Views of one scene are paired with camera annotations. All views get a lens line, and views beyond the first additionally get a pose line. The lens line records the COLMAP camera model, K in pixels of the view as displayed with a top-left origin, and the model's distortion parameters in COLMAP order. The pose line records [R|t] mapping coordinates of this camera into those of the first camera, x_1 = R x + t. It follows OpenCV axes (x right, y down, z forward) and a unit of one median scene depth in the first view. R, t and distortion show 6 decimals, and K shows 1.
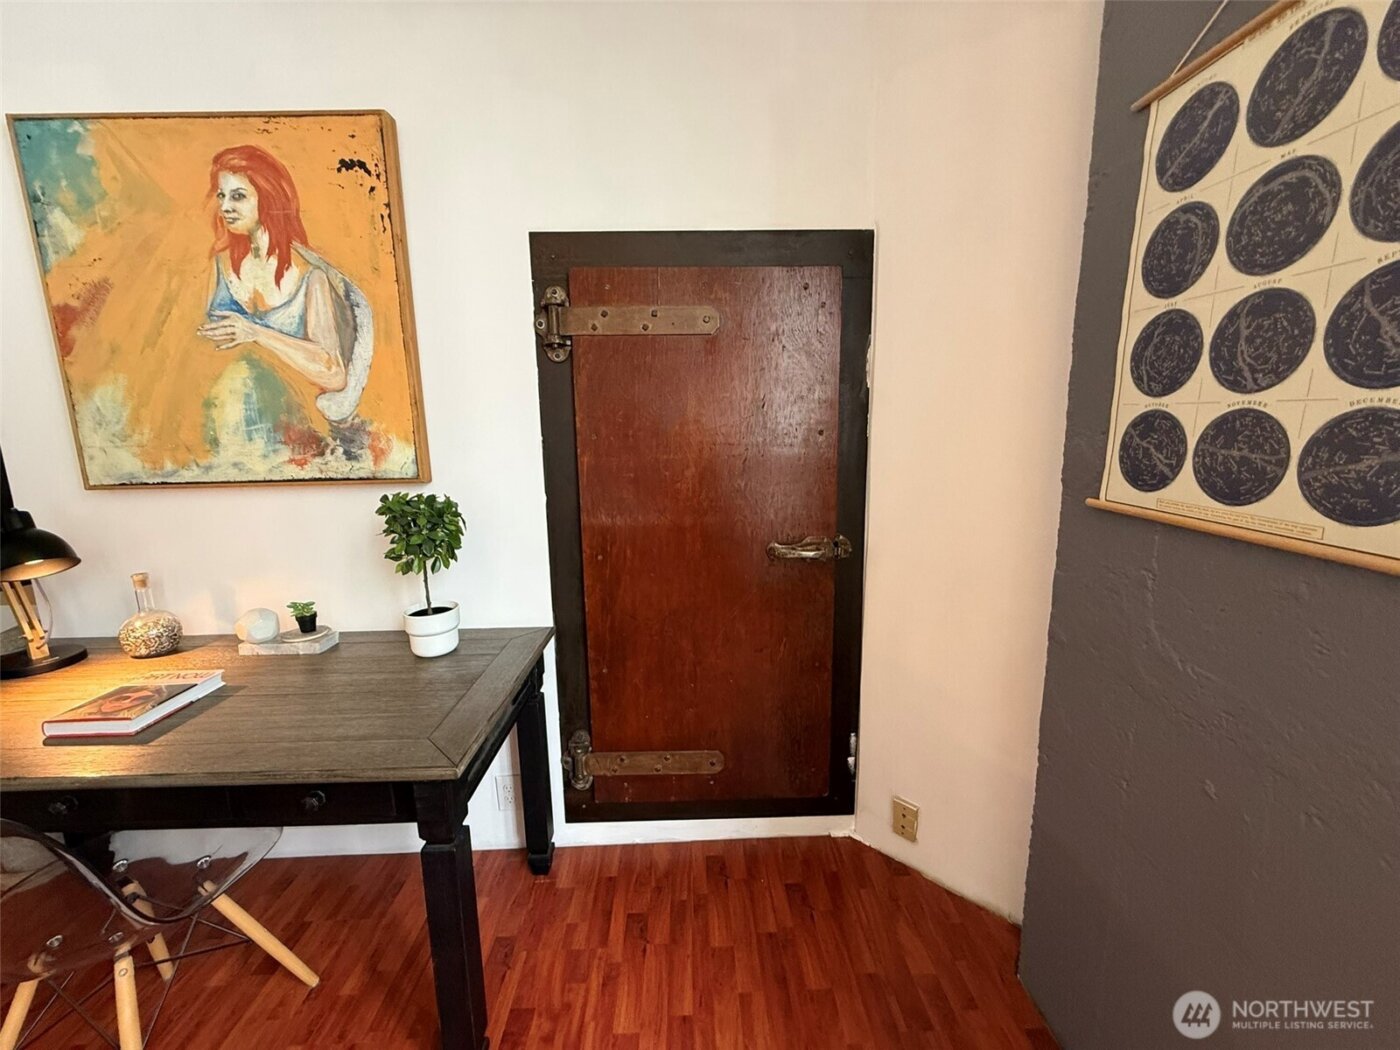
lens RADIAL K [[556.0, 0, 692.8], [0, 556.0, 521.0], [0, 0, 1]] dist [-0.000500, 0.000587]
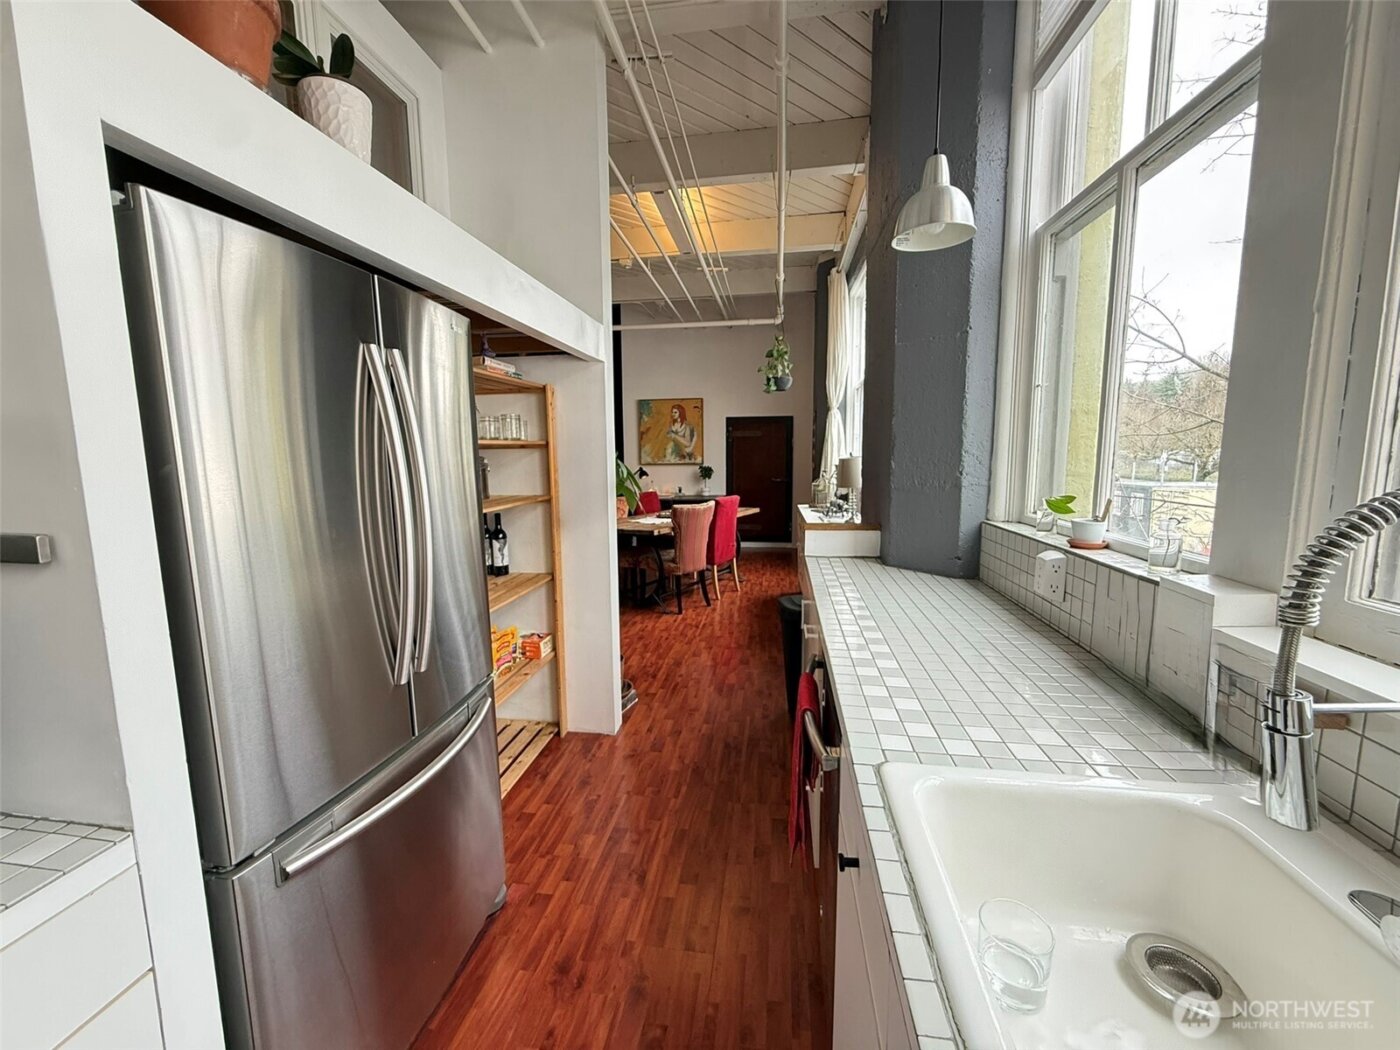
lens RADIAL K [[556.0, 0, 707.9], [0, 556.0, 523.1], [0, 0, 1]] dist [-0.000500, 0.000587]
pose [[0.988254, 0.030445, -0.149756, 0.362727], [-0.036842, 0.998515, -0.040128, 0.712995], [0.148312, 0.045174, 0.987908, -4.269504]]
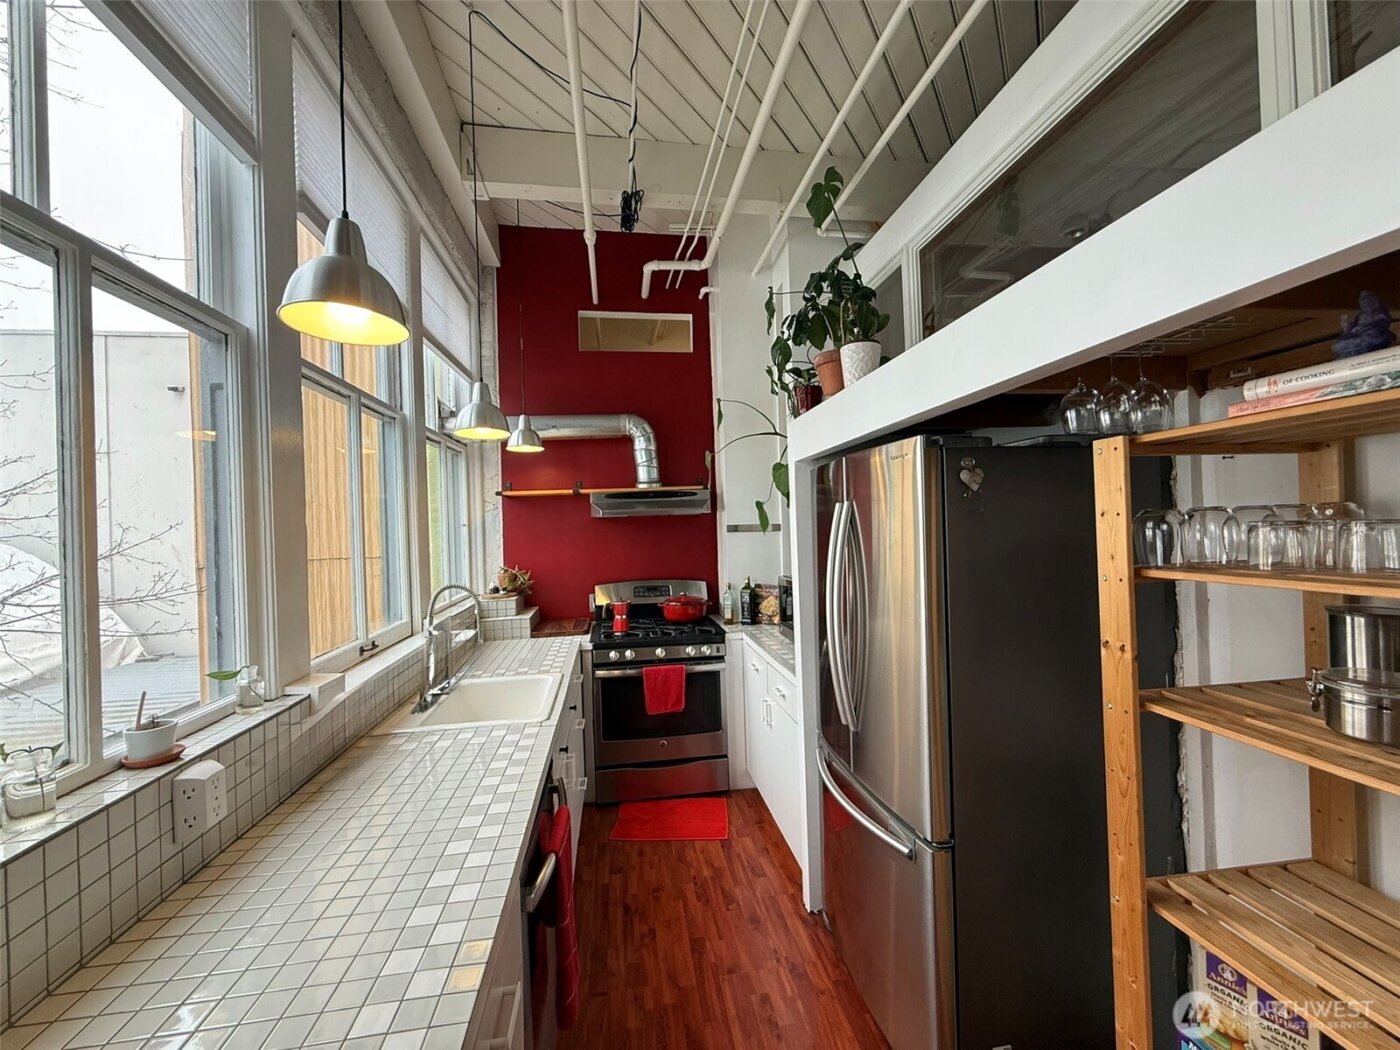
lens RADIAL K [[556.0, 0, 694.5], [0, 556.0, 523.4], [0, 0, 1]] dist [-0.000500, 0.000587]
pose [[-0.991411, 0.048697, -0.121379, 0.255785], [0.027534, 0.985009, 0.170290, 0.280334], [0.127852, 0.165485, -0.977890, -2.440140]]
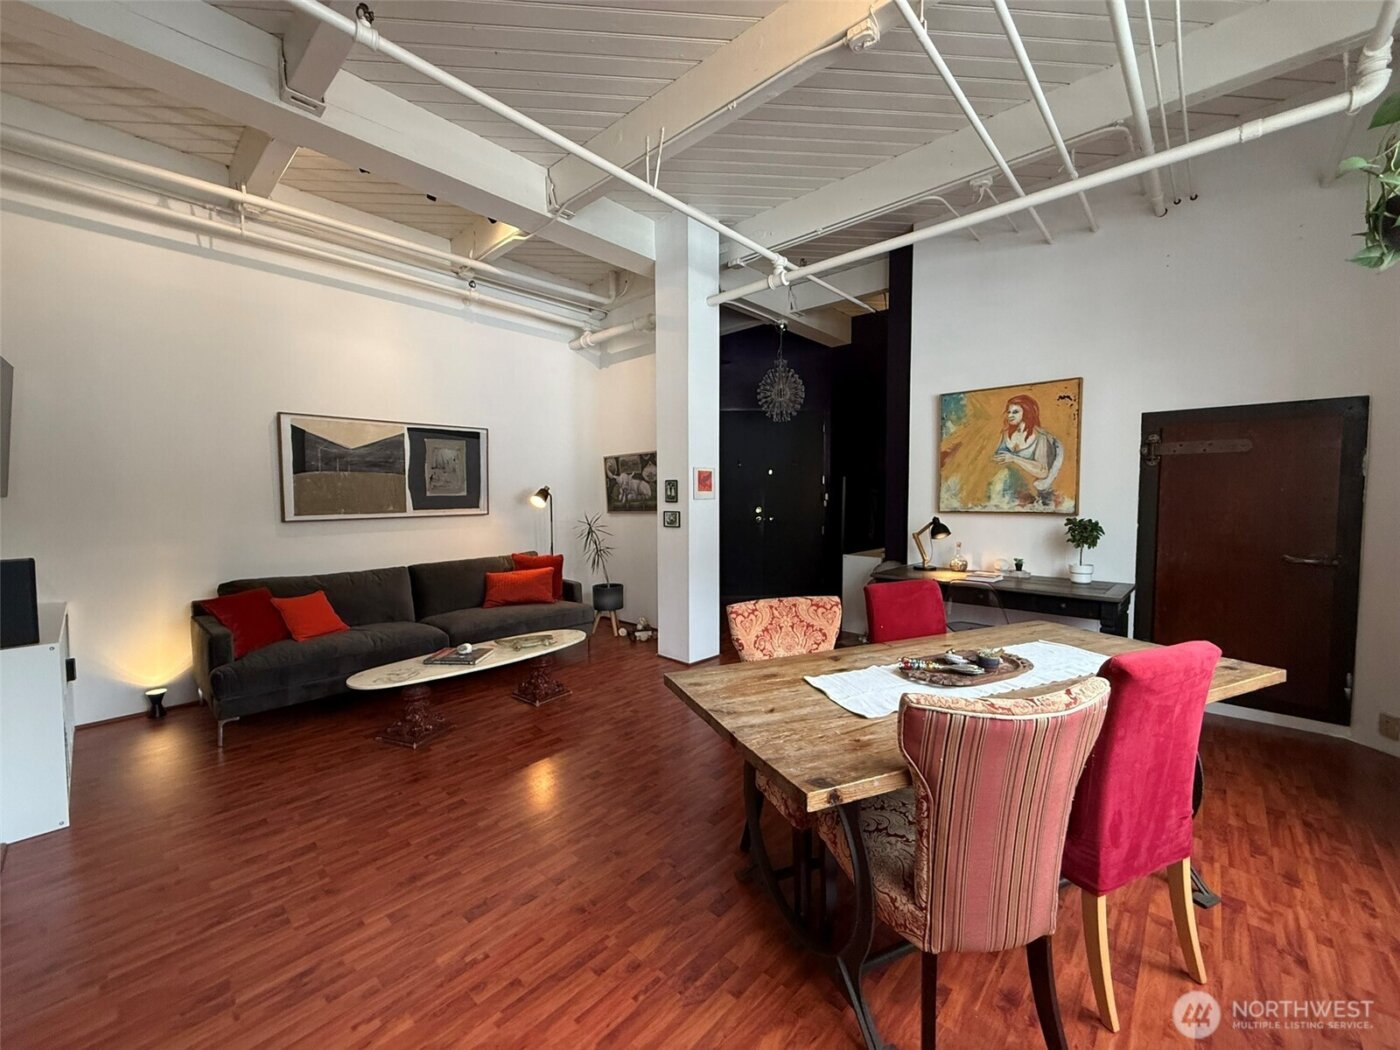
lens RADIAL K [[556.0, 0, 696.1], [0, 556.0, 521.3], [0, 0, 1]] dist [-0.000500, 0.000587]
pose [[0.716068, 0.051371, -0.696138, 0.020645], [-0.128487, 0.989948, -0.059113, 0.334243], [0.686103, 0.131773, 0.715470, -2.003911]]
